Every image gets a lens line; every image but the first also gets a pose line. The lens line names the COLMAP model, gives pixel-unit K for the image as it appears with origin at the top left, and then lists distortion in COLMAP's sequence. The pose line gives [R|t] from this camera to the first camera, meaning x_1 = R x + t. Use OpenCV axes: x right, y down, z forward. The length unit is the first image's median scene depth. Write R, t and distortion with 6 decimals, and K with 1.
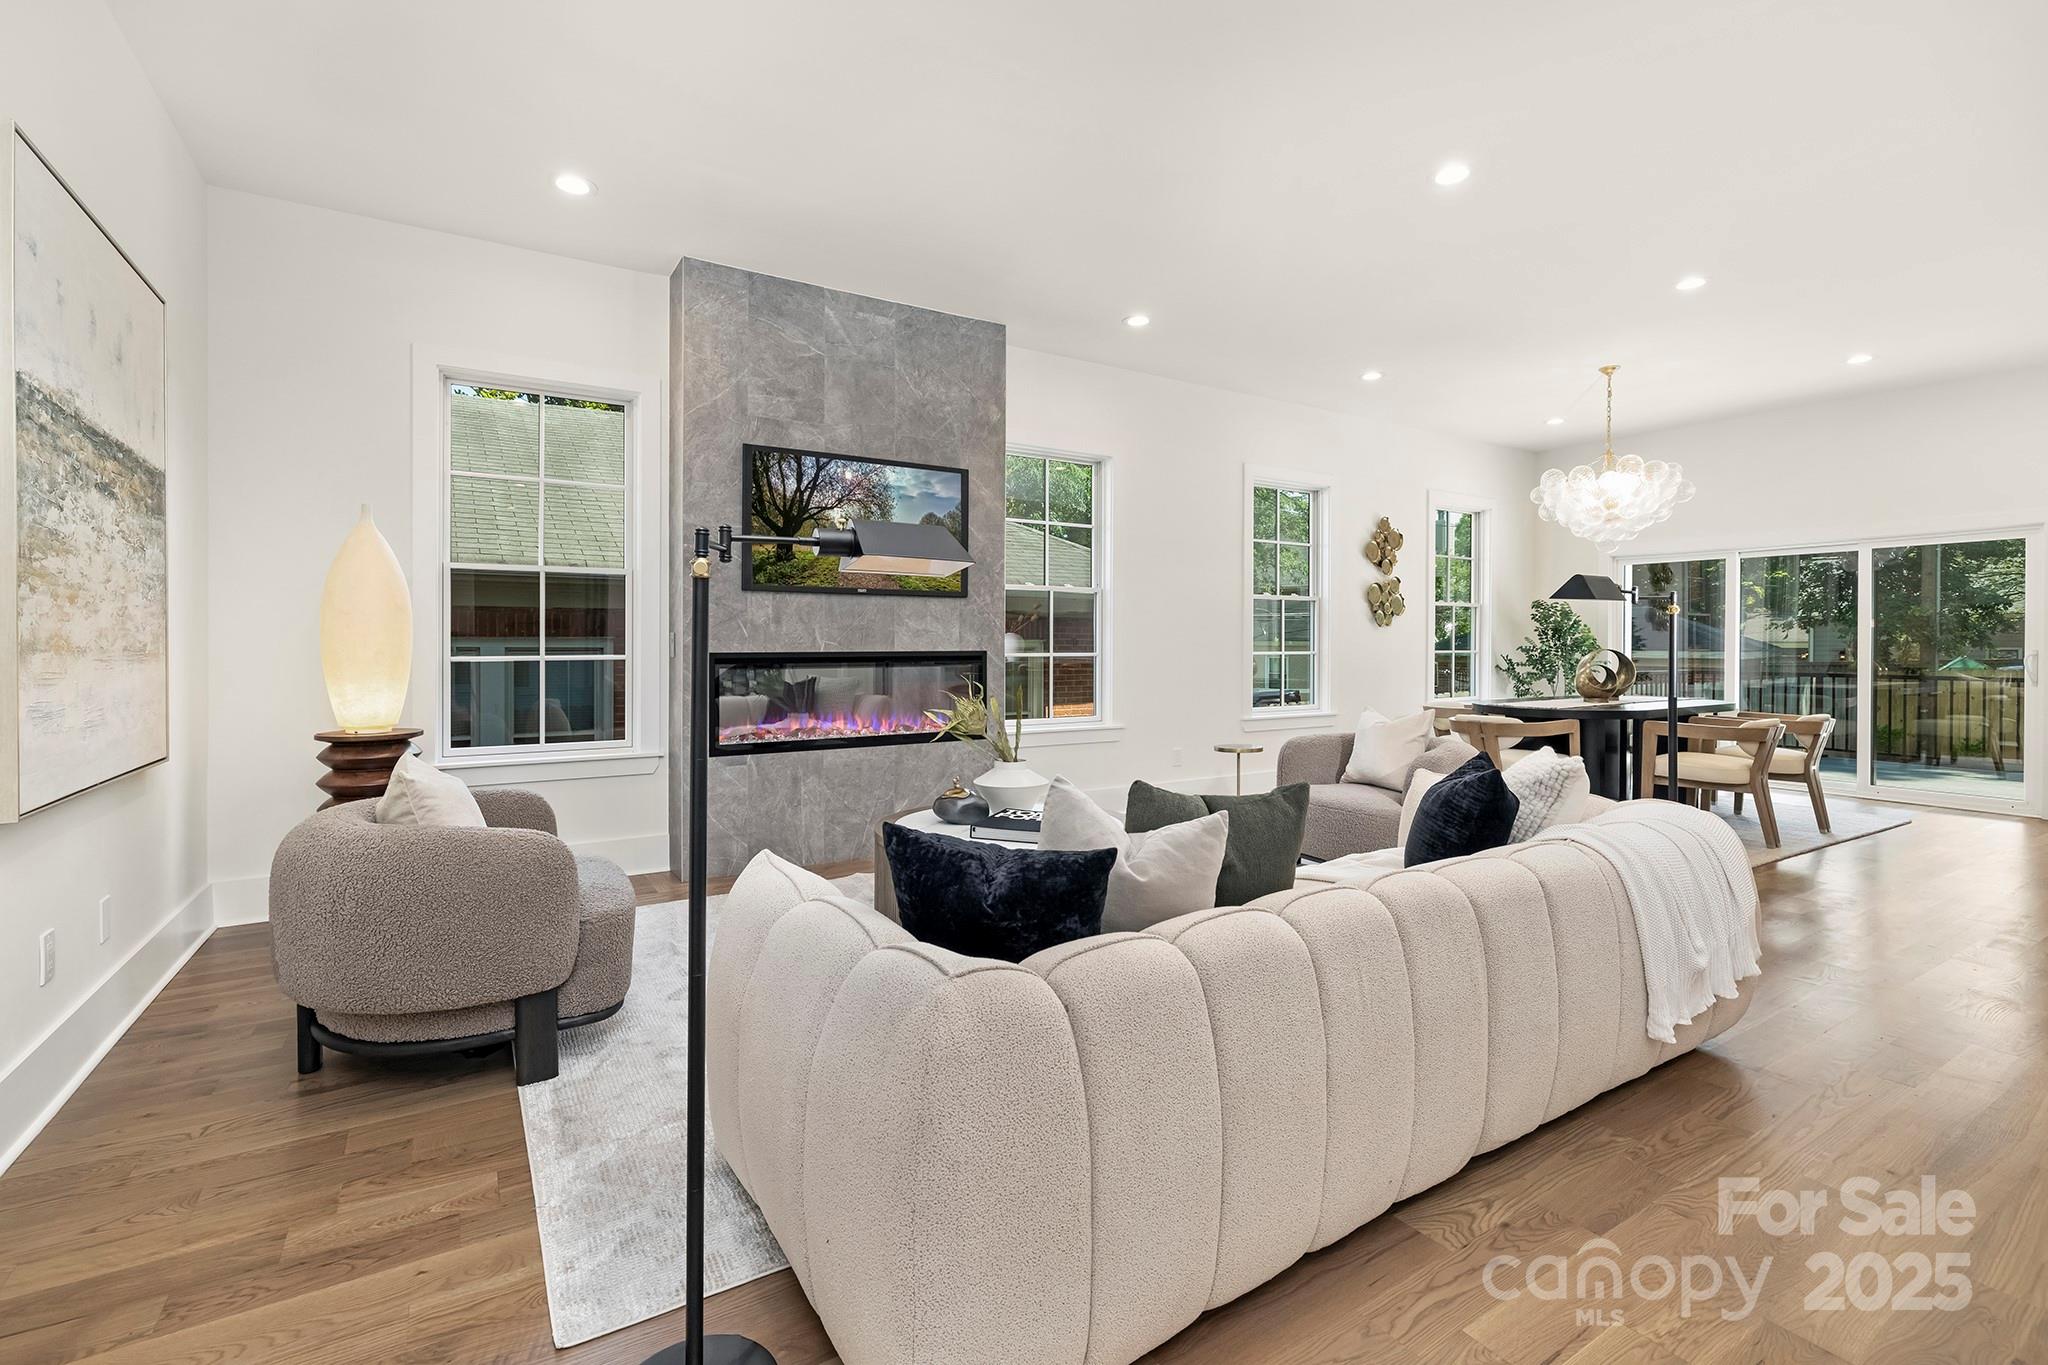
lens RADIAL K [[909.8, 0, 1002.1], [0, 909.8, 648.3], [0, 0, 1]] dist [-0.007171, 0.001939]
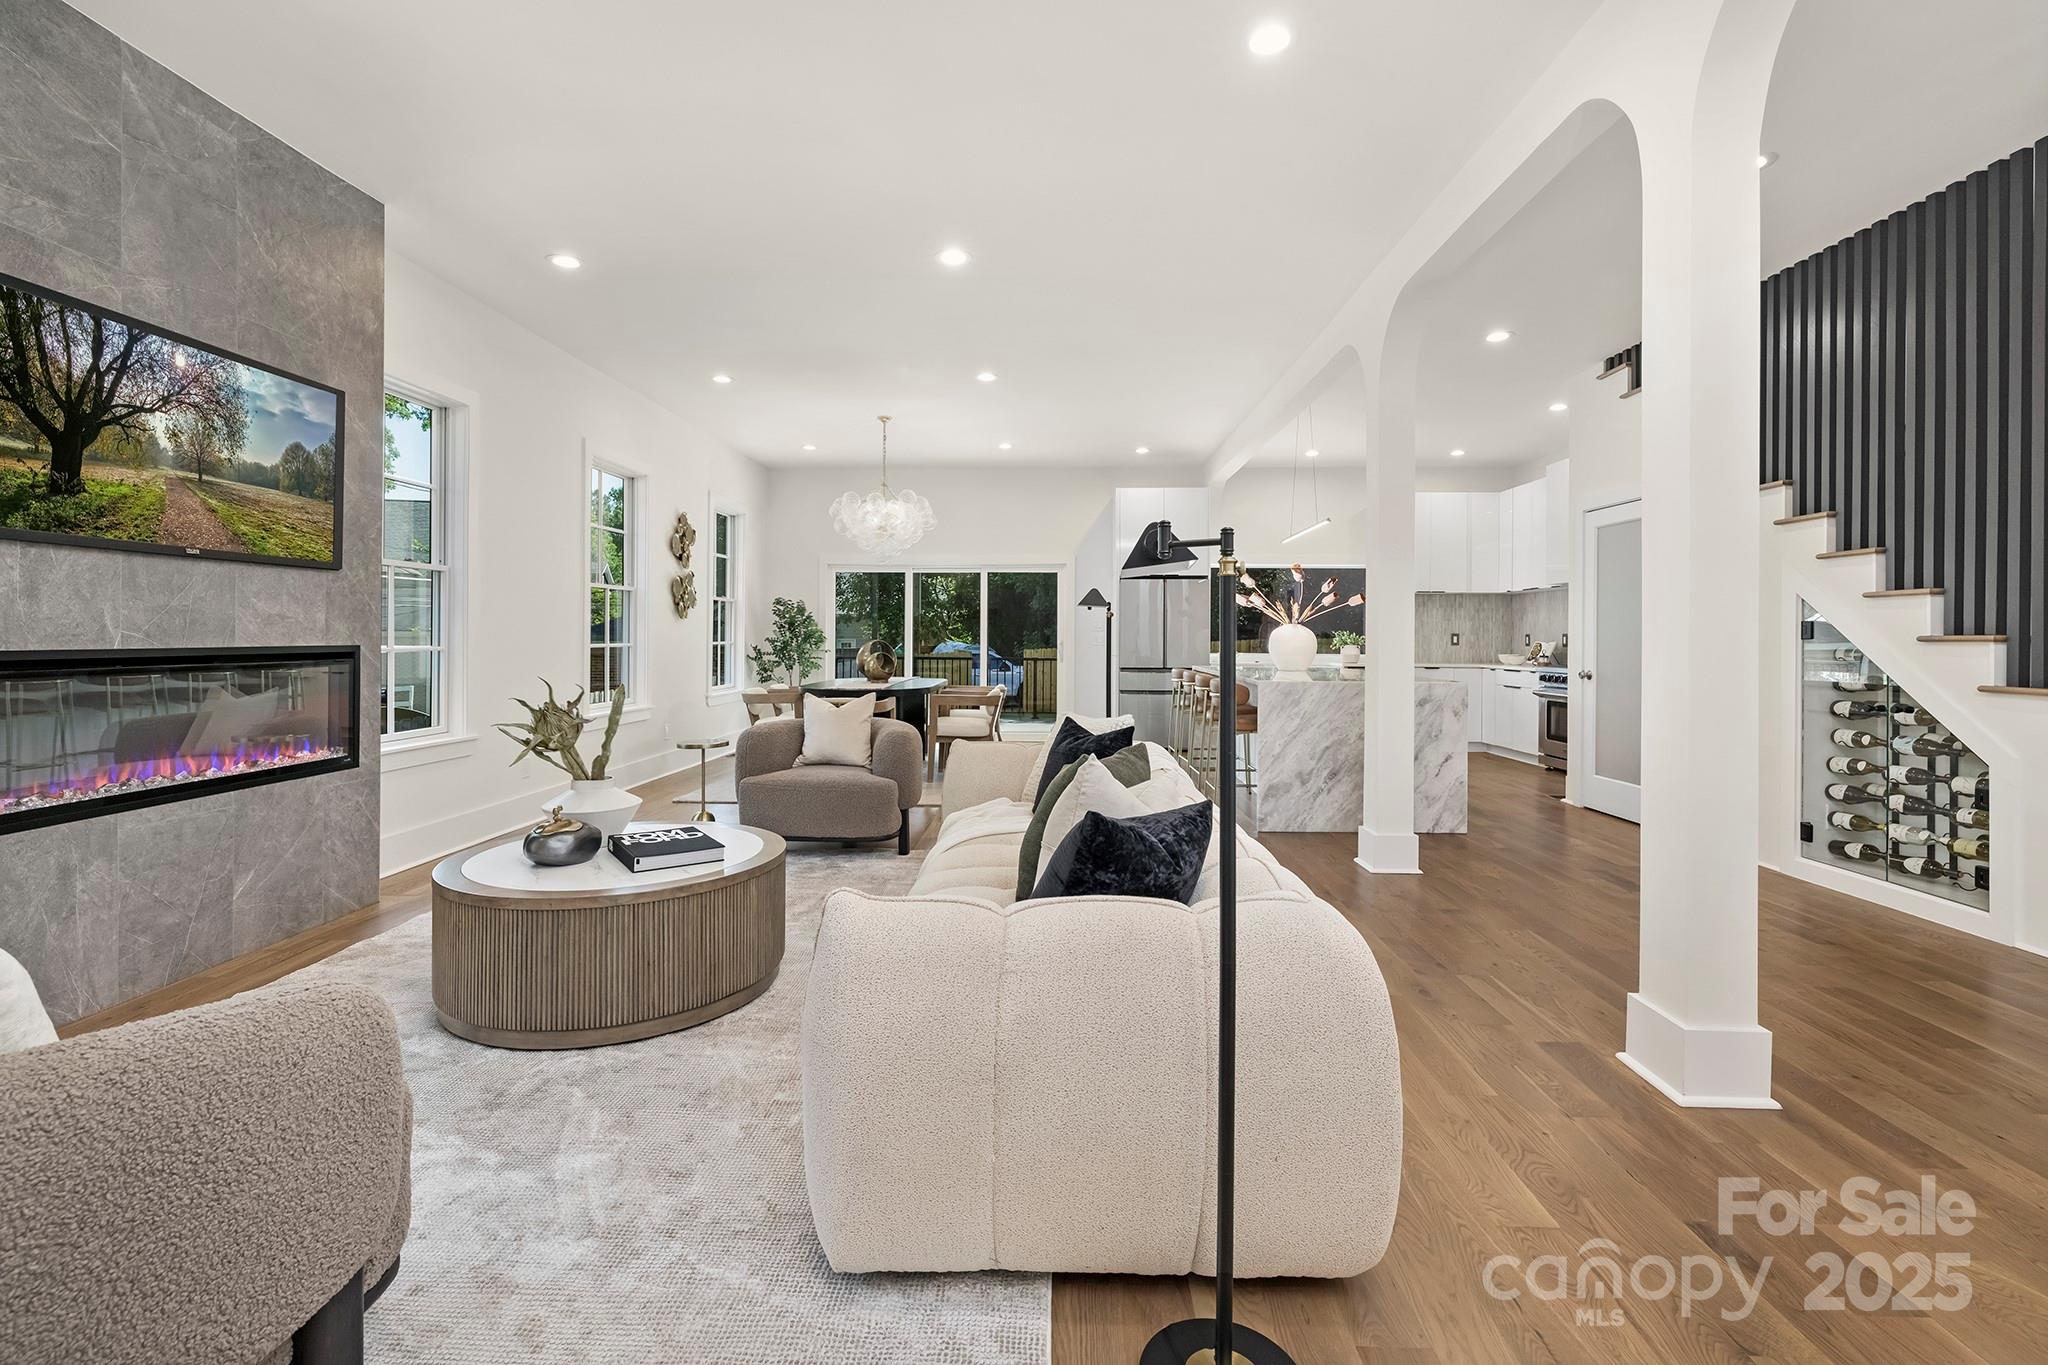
lens RADIAL K [[909.8, 0, 1011.0], [0, 909.8, 637.0], [0, 0, 1]] dist [-0.007171, 0.001939]
pose [[0.559859, -0.000187, 0.828588, -0.350818], [0.002493, 0.999996, -0.001459, -0.001316], [-0.828584, 0.002883, 0.559857, 0.177875]]
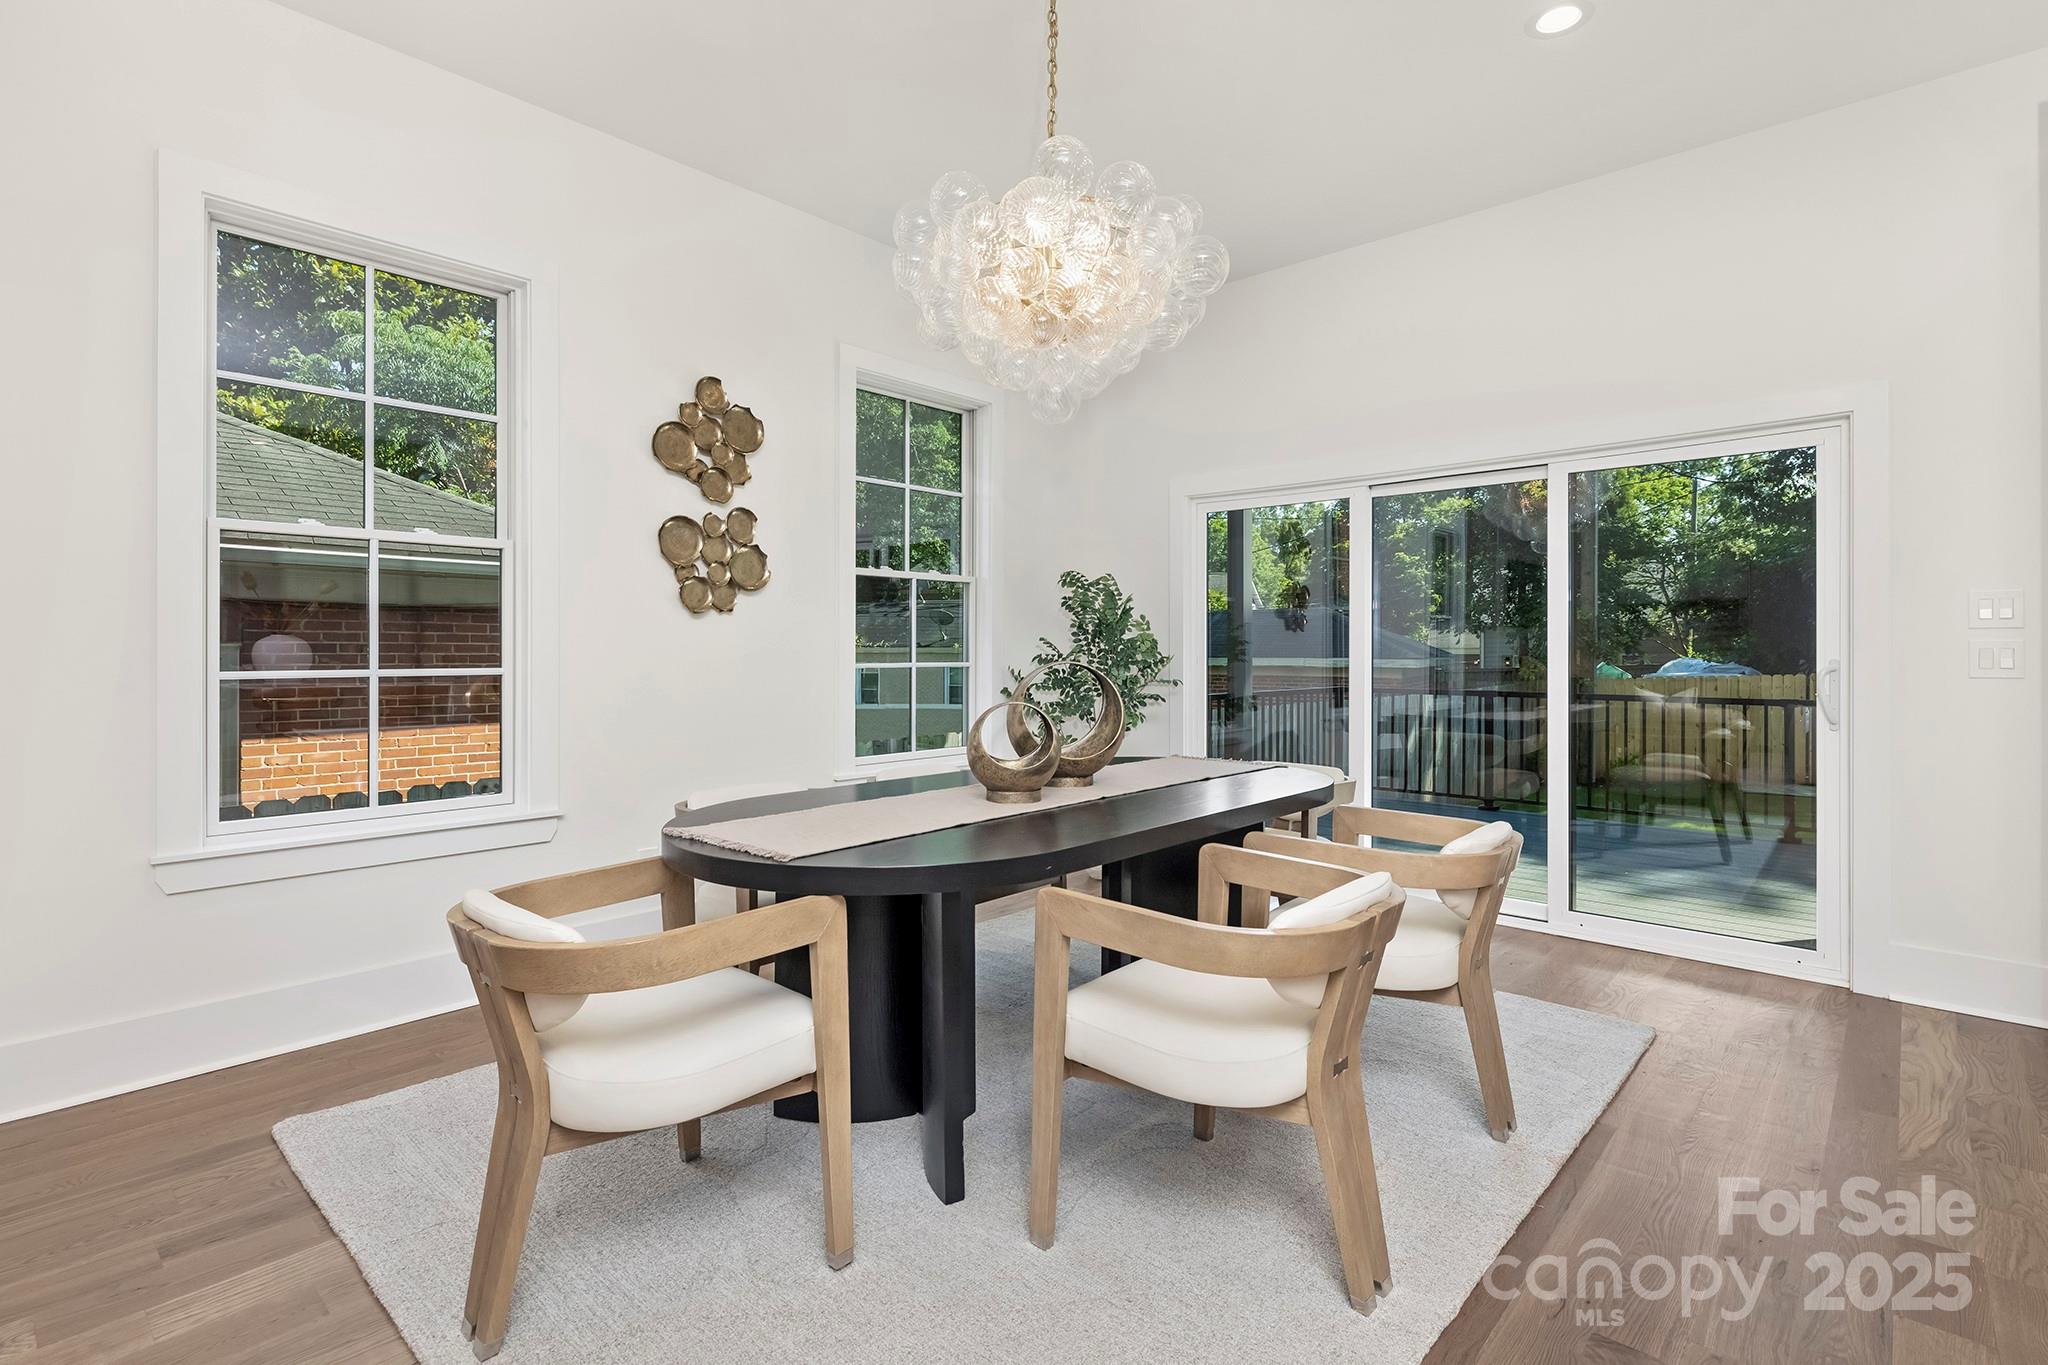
lens RADIAL K [[971.3, 0, 1026.0], [0, 971.3, 643.0], [0, 0, 1]] dist [0.000702, -0.000187]
pose [[0.958330, 0.000617, 0.285662, 0.672642], [0.003394, 0.999903, -0.013544, -0.002169], [-0.285643, 0.013949, 0.958235, 0.747062]]
